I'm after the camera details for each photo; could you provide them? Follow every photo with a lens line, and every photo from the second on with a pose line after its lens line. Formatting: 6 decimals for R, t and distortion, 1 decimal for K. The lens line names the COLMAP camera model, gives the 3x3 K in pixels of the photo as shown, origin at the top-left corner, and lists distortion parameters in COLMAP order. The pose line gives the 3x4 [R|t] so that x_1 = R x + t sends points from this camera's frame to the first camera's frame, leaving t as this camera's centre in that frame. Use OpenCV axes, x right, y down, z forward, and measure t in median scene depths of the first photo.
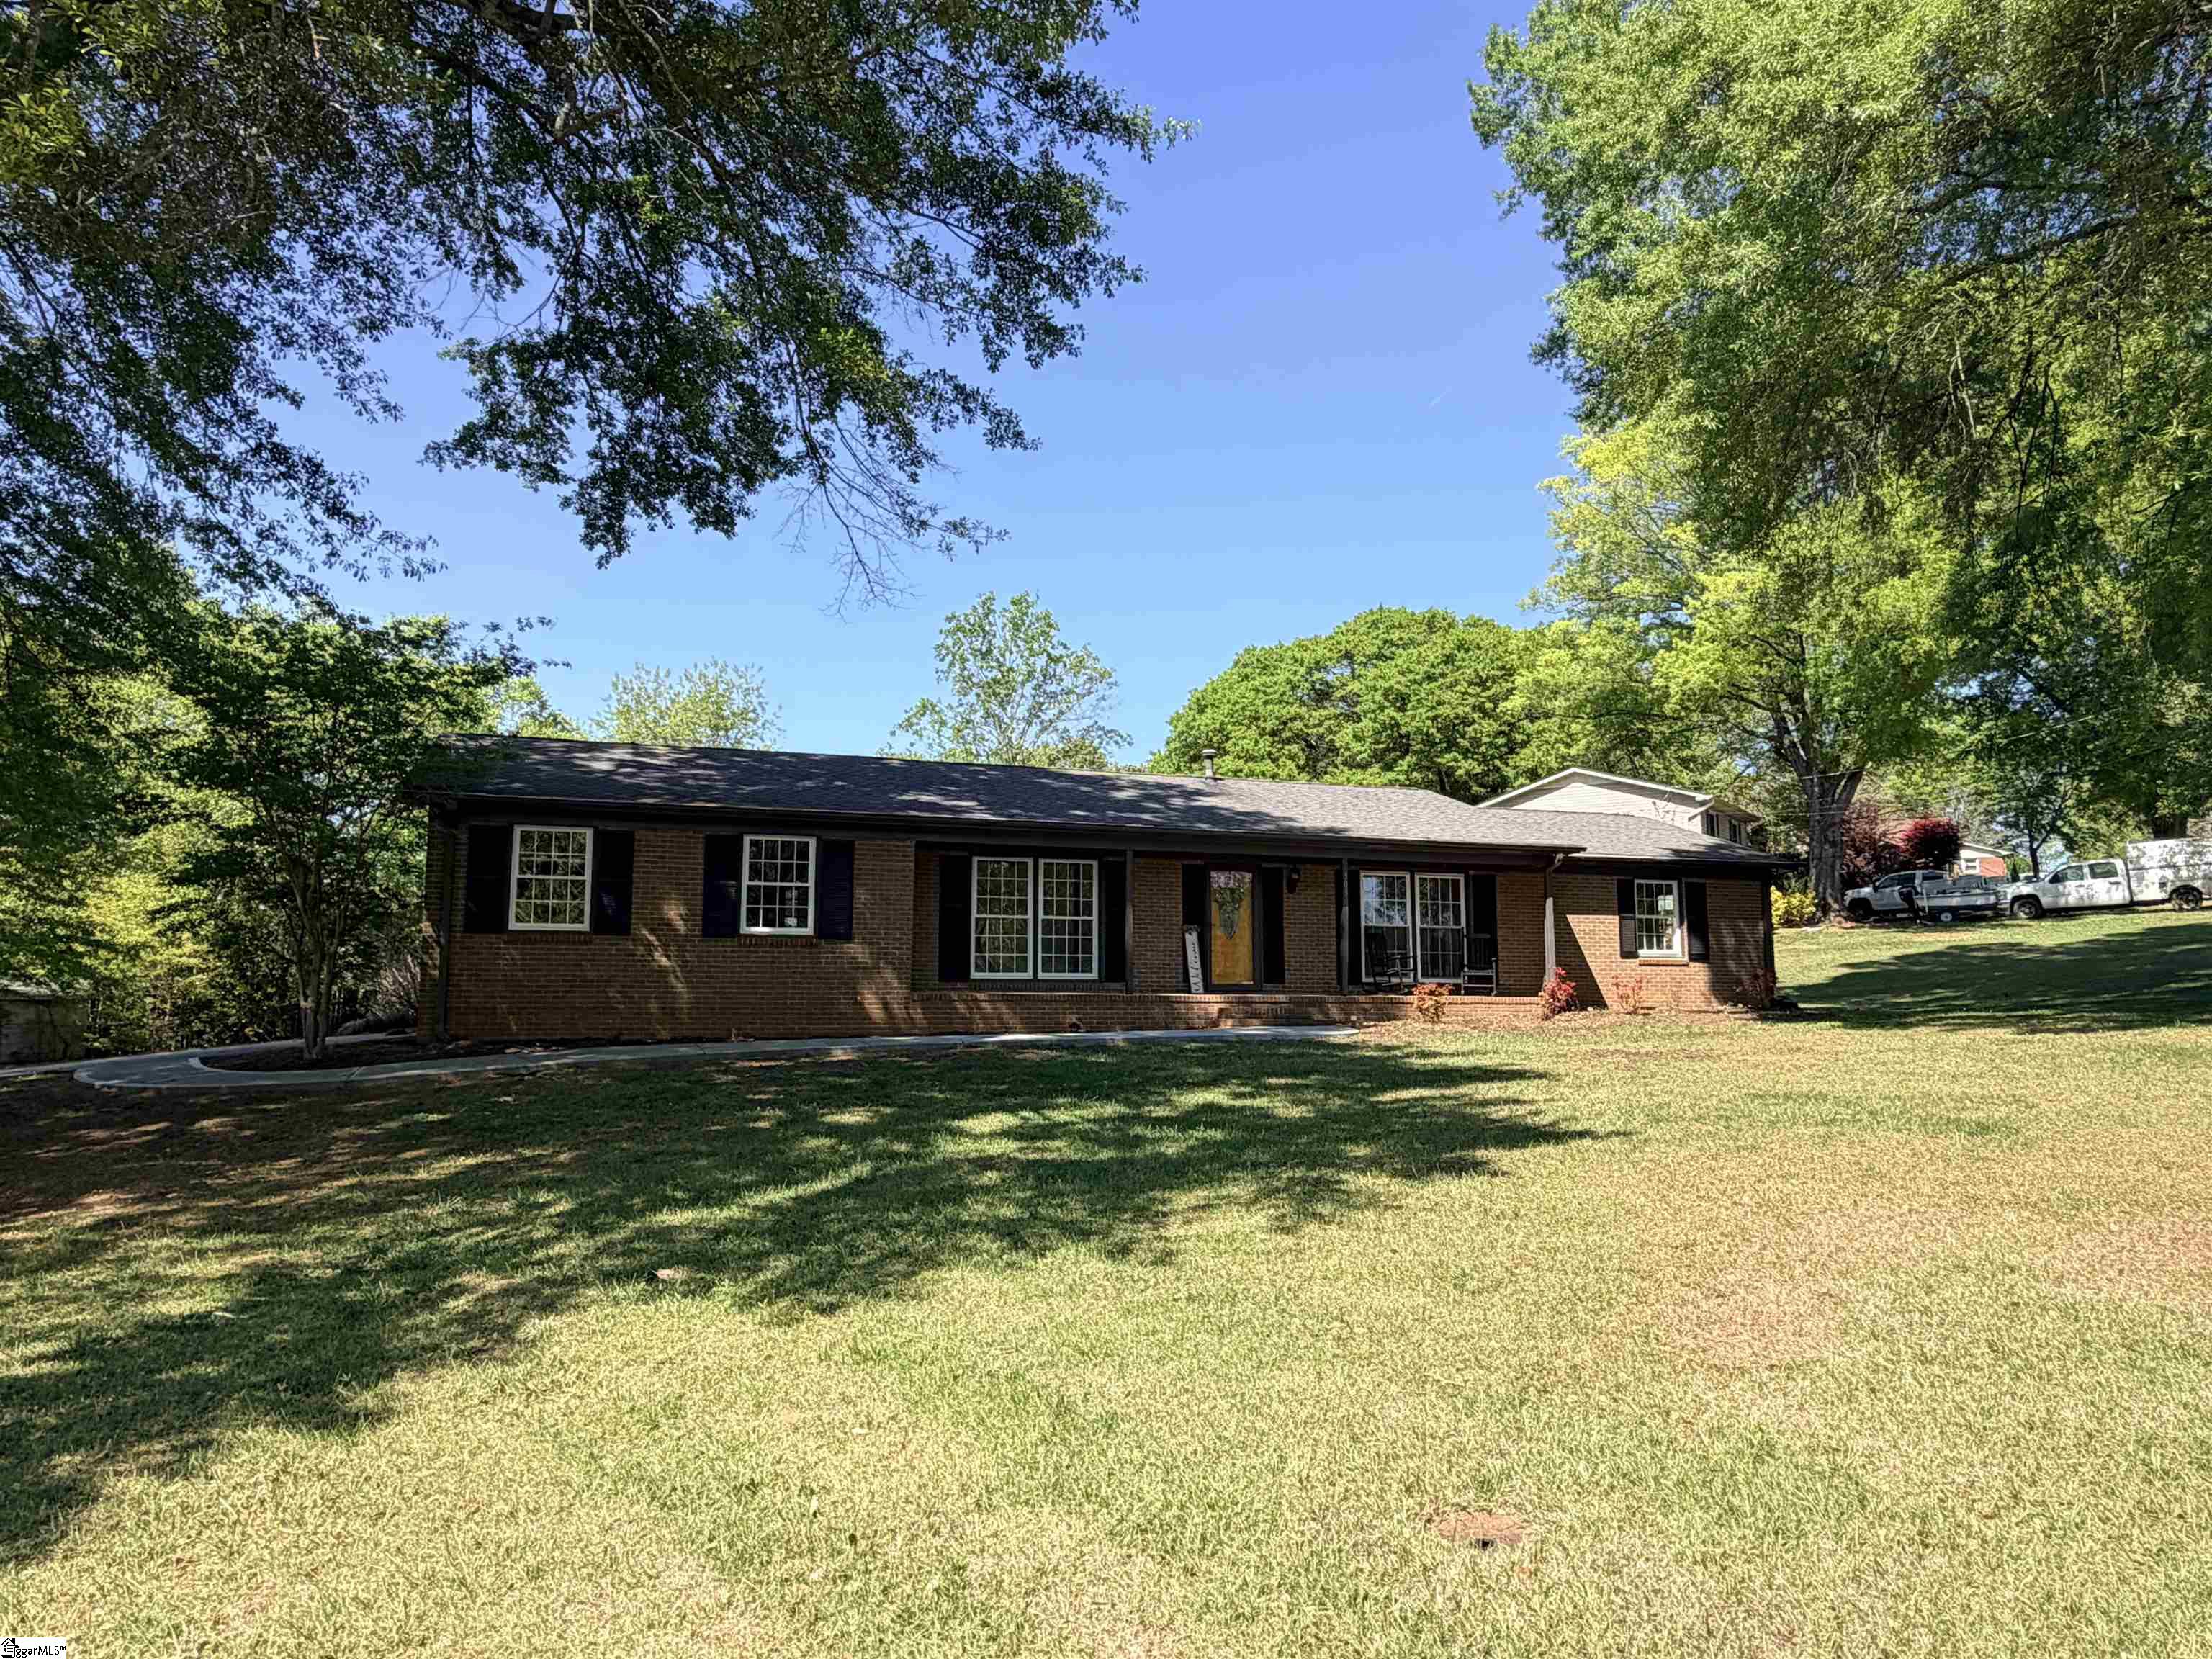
lens RADIAL K [[1396.5, 0, 1106.0], [0, 1396.5, 829.5], [0, 0, 1]] dist [0.000304, -0.000029]
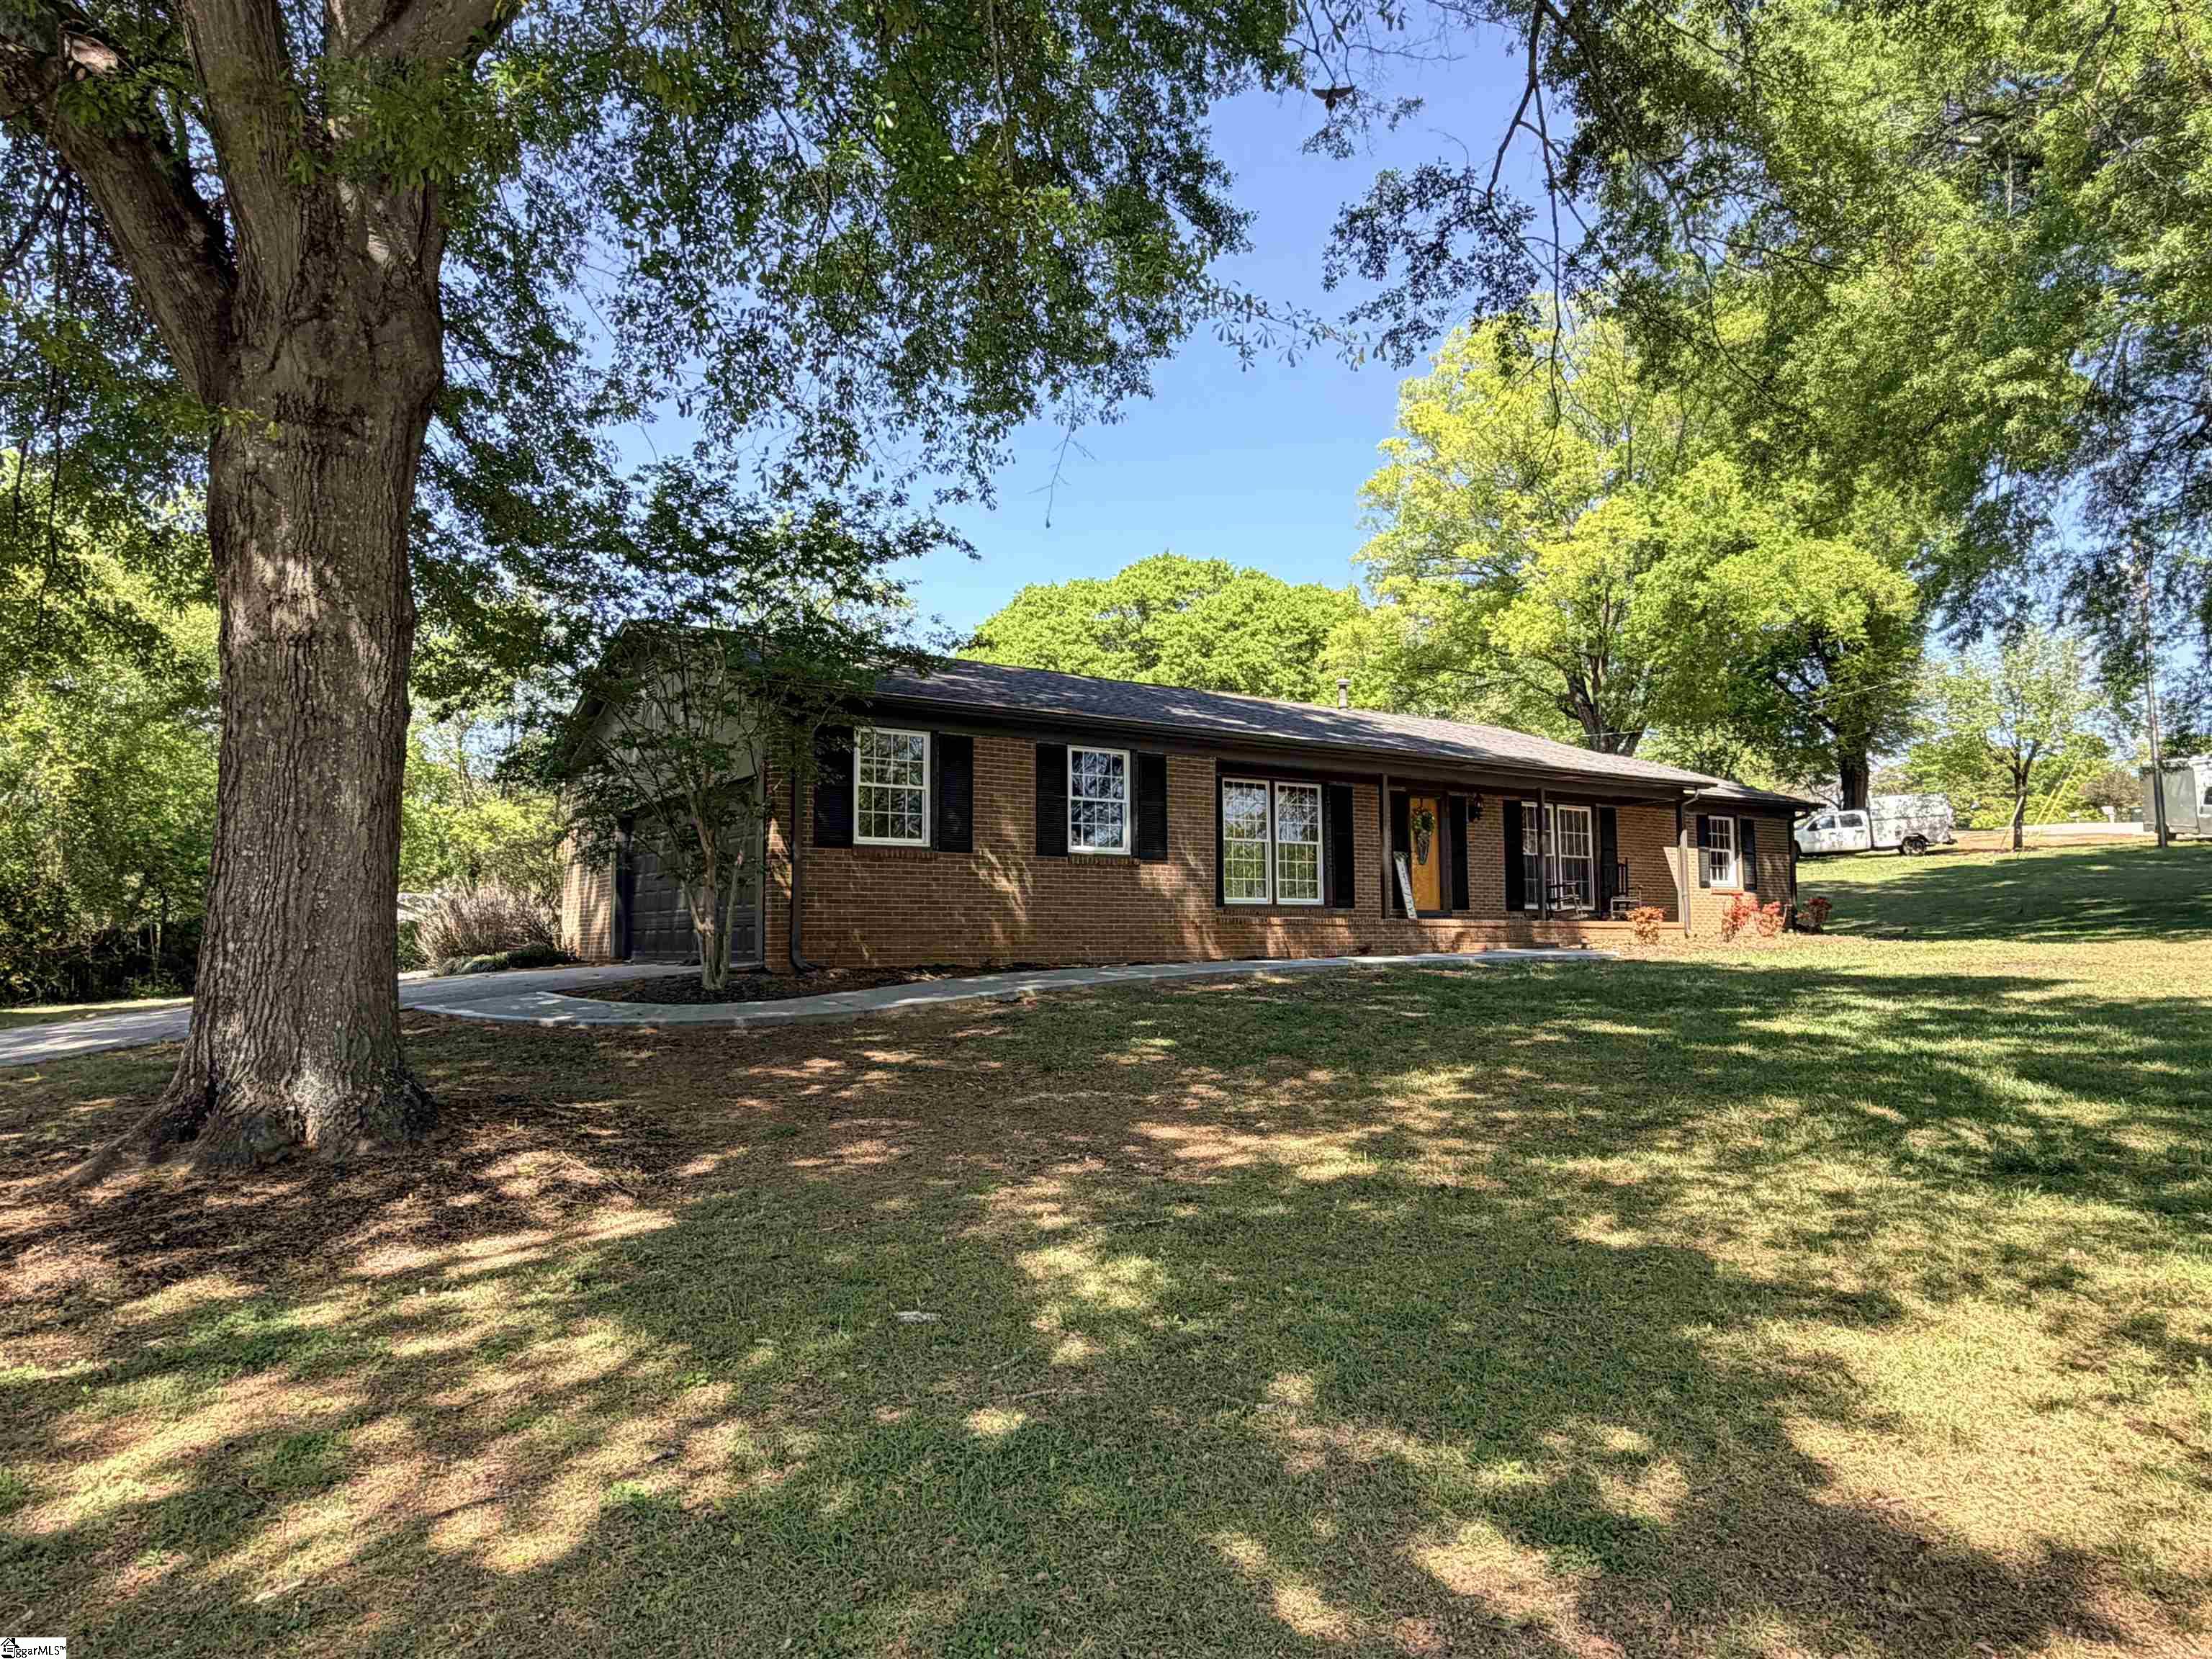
lens RADIAL K [[1396.5, 0, 1106.0], [0, 1396.5, 829.5], [0, 0, 1]] dist [0.000304, -0.000029]
pose [[0.967153, 0.013557, 0.253832, -0.371628], [-0.023481, 0.999072, 0.036109, 0.020054], [-0.253107, -0.040883, 0.966574, 0.078505]]
